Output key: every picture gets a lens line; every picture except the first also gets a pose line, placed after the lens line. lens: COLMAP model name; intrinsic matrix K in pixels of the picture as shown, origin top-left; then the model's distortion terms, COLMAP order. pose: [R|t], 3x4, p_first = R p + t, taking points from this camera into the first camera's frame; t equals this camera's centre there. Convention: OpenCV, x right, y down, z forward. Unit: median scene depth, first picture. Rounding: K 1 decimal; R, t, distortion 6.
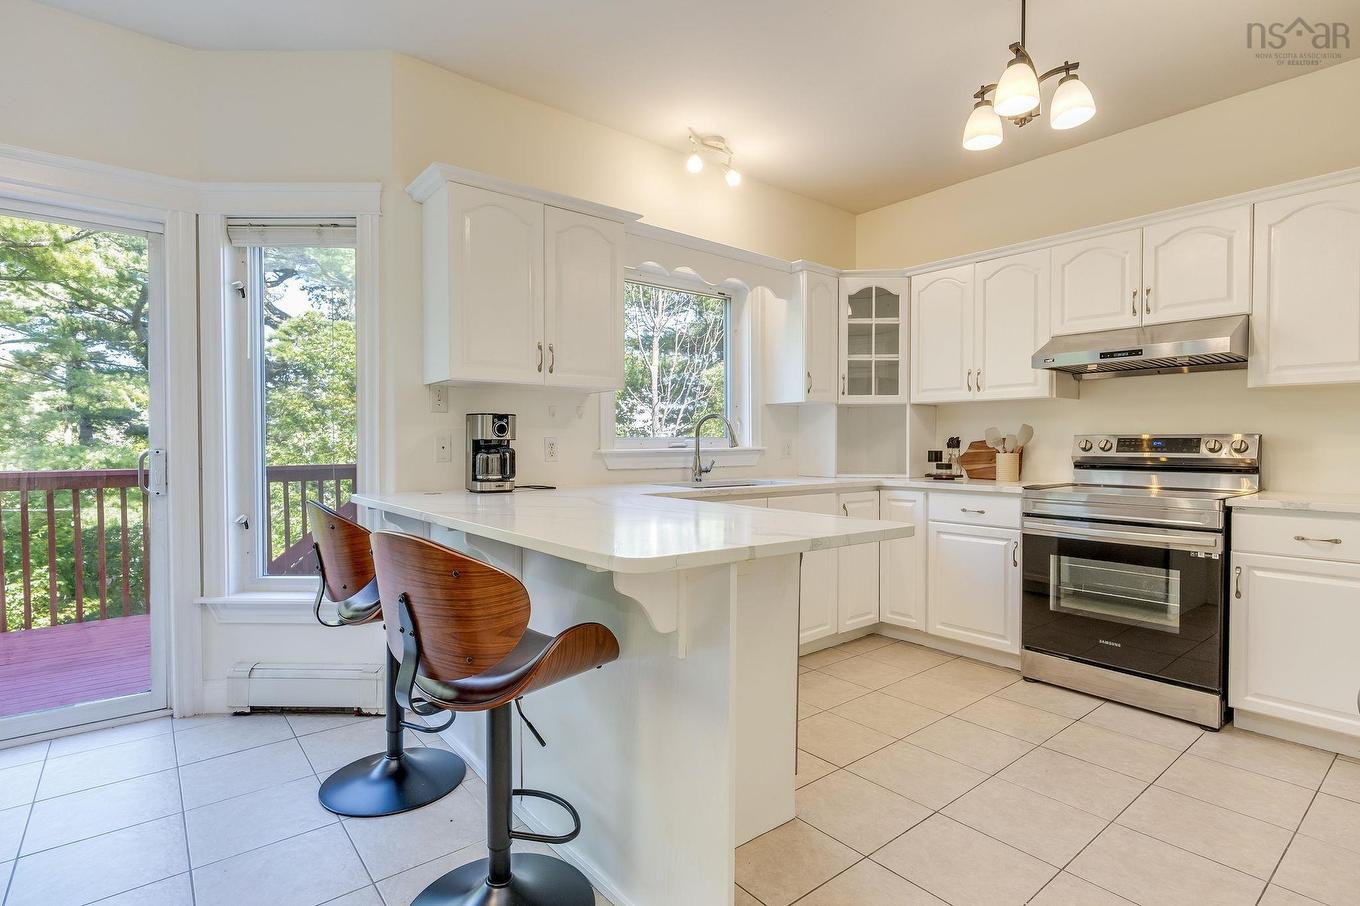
lens RADIAL K [[680.1, 0, 679.0], [0, 680.1, 458.2], [0, 0, 1]] dist [-0.004077, 0.004927]
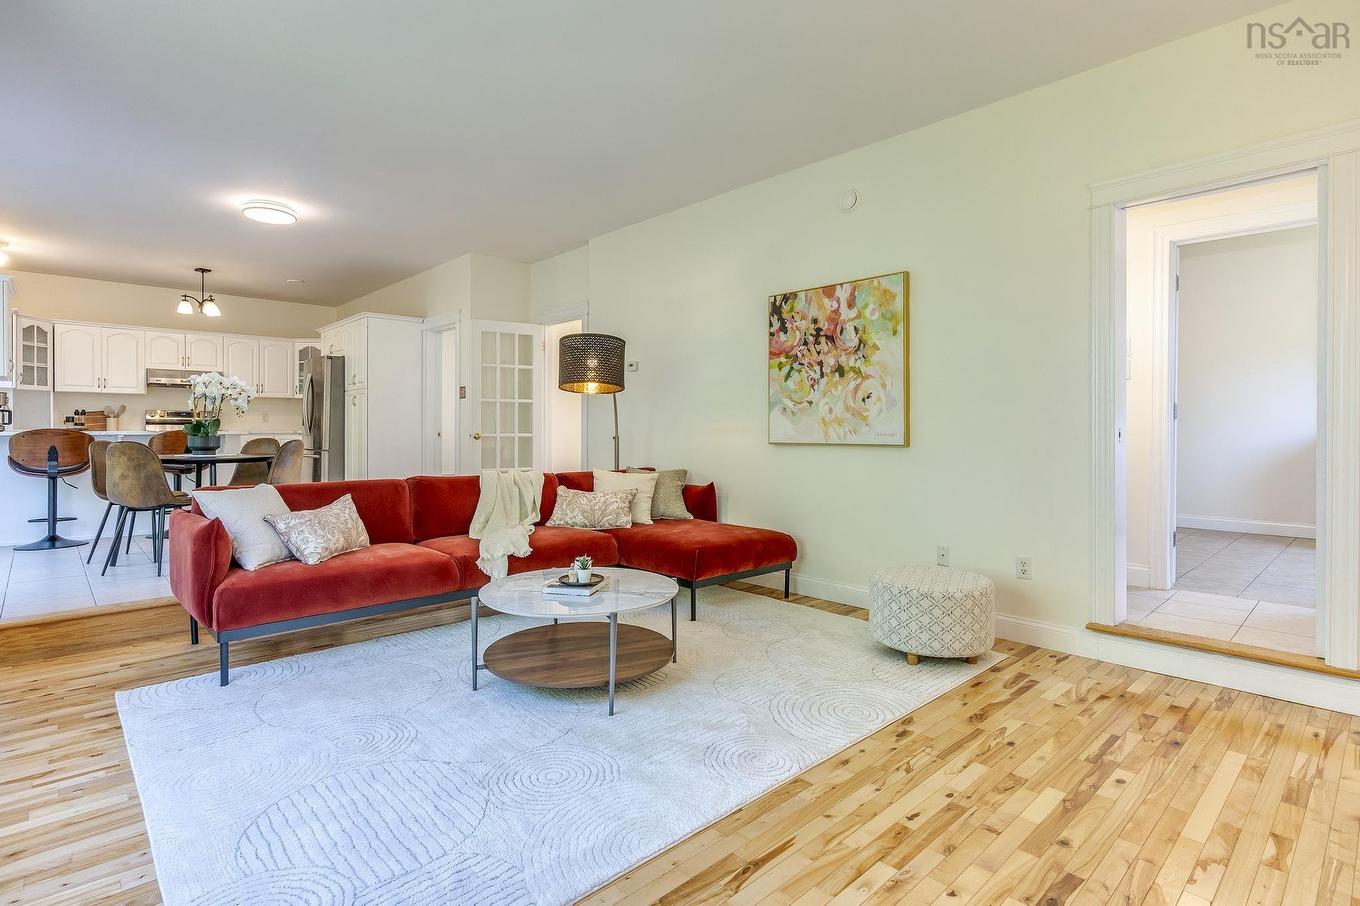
lens RADIAL K [[680.1, 0, 683.1], [0, 680.1, 431.0], [0, 0, 1]] dist [-0.004077, 0.004927]
pose [[-0.074983, -0.003592, 0.997178, -1.988210], [0.020296, 0.999781, 0.005128, 0.066656], [-0.996978, 0.020623, -0.074894, -0.699988]]
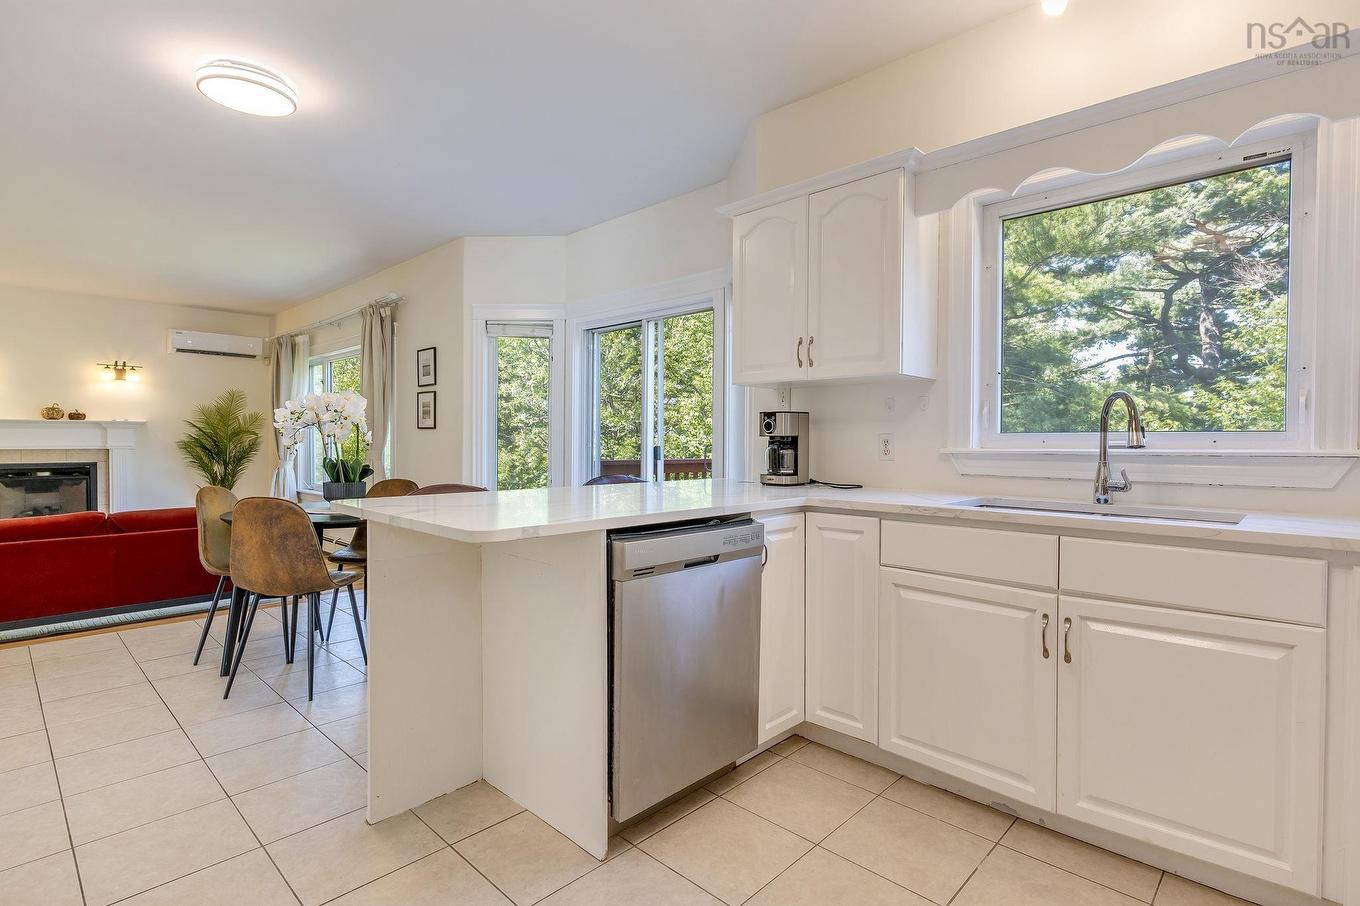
lens RADIAL K [[680.1, 0, 677.2], [0, 680.1, 443.8], [0, 0, 1]] dist [-0.004077, 0.004927]
pose [[0.117735, 0.011984, -0.992973, 0.641200], [-0.023791, 0.999674, 0.009244, -0.017686], [0.992760, 0.022535, 0.117981, 0.593752]]
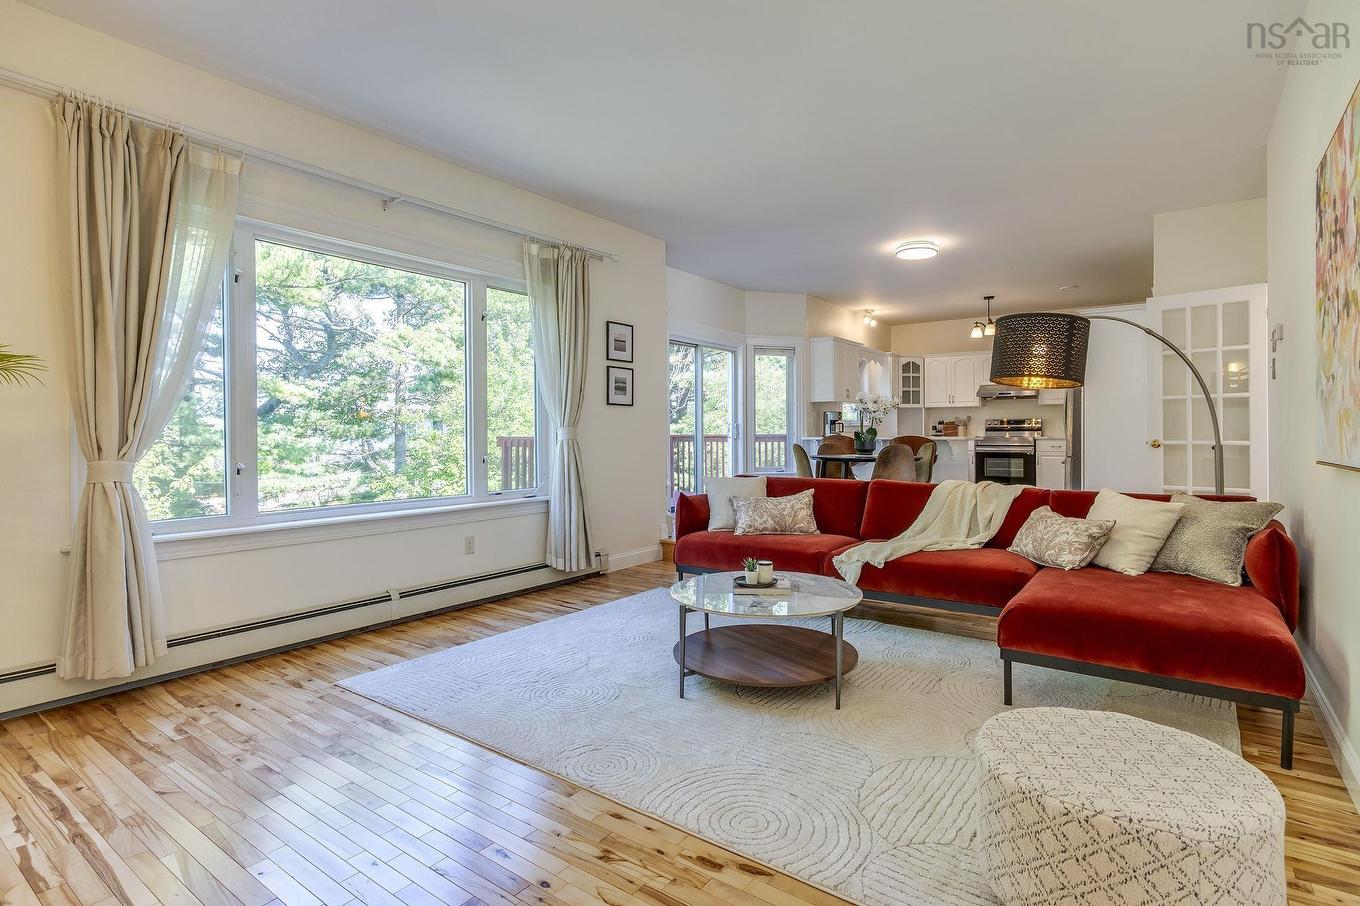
lens RADIAL K [[680.1, 0, 686.8], [0, 680.1, 441.4], [0, 0, 1]] dist [-0.004077, 0.004927]
pose [[0.966049, -0.005680, 0.258297, -1.424831], [0.008887, 0.999897, -0.011252, 0.082767], [-0.258206, 0.013165, 0.966000, -1.491908]]
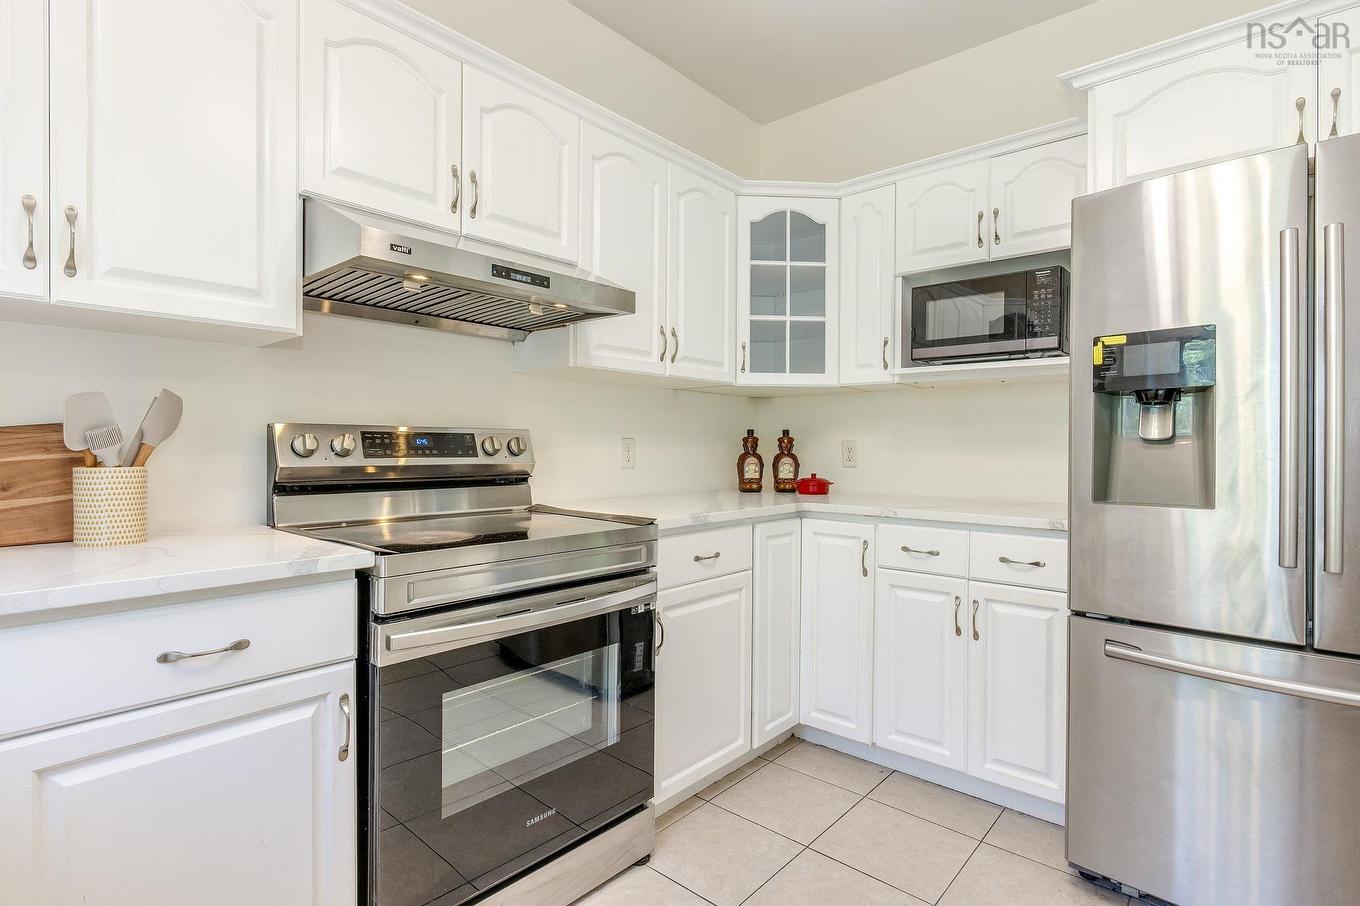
lens RADIAL K [[680.1, 0, 690.0], [0, 680.1, 449.6], [0, 0, 1]] dist [-0.004077, 0.004927]
pose [[-0.183149, -0.003394, 0.983079, 0.080739], [0.017536, 0.999824, 0.006719, -0.014369], [-0.982929, 0.018470, -0.183057, 0.850635]]
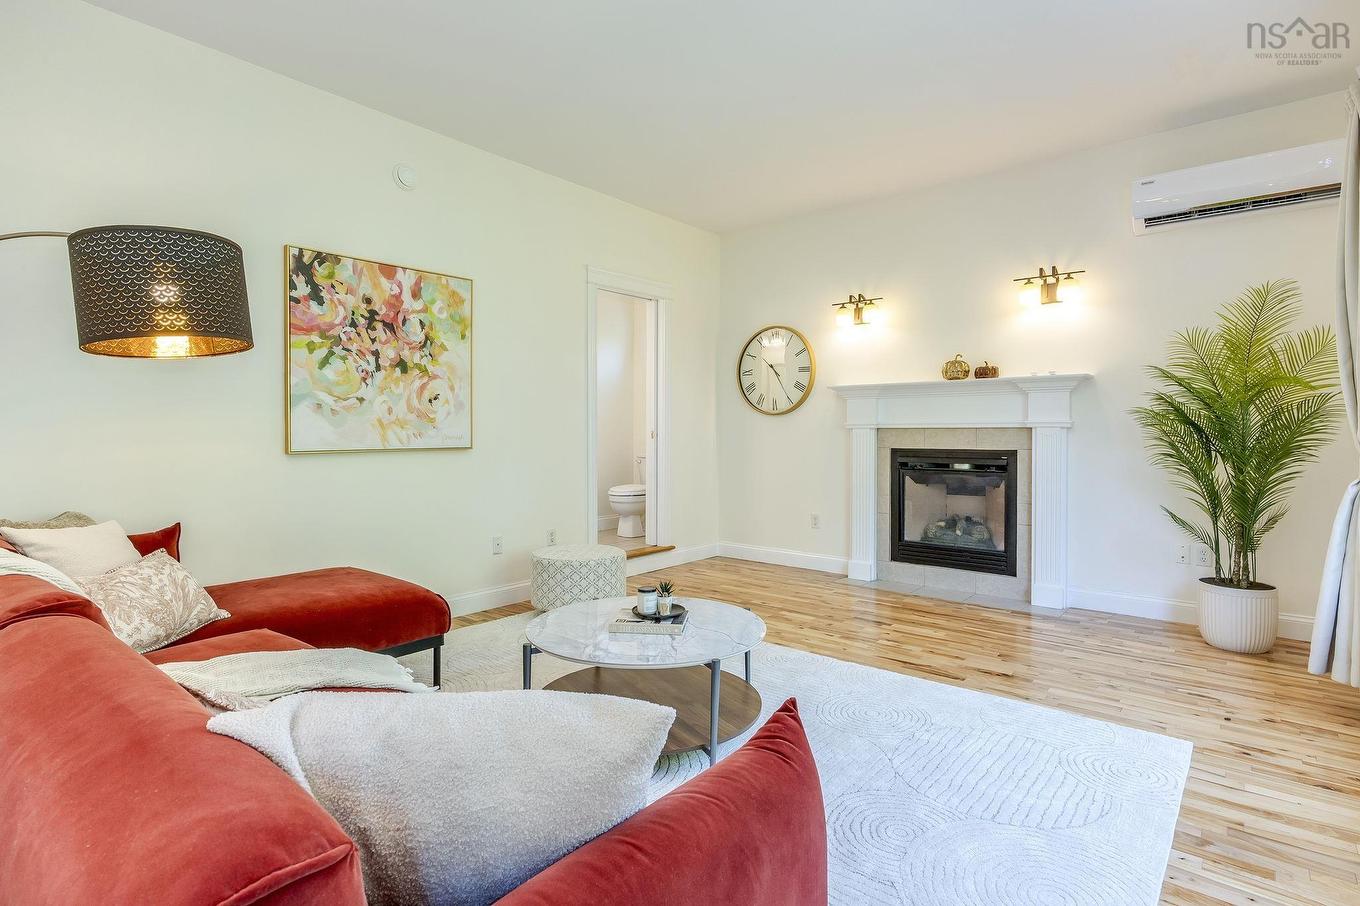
lens RADIAL K [[680.1, 0, 686.6], [0, 680.1, 431.6], [0, 0, 1]] dist [-0.004077, 0.004927]
pose [[-0.981295, 0.001657, -0.192502, -0.989726], [-0.002506, 0.999768, 0.021380, 0.049676], [0.192493, 0.021463, -0.981064, 0.096531]]
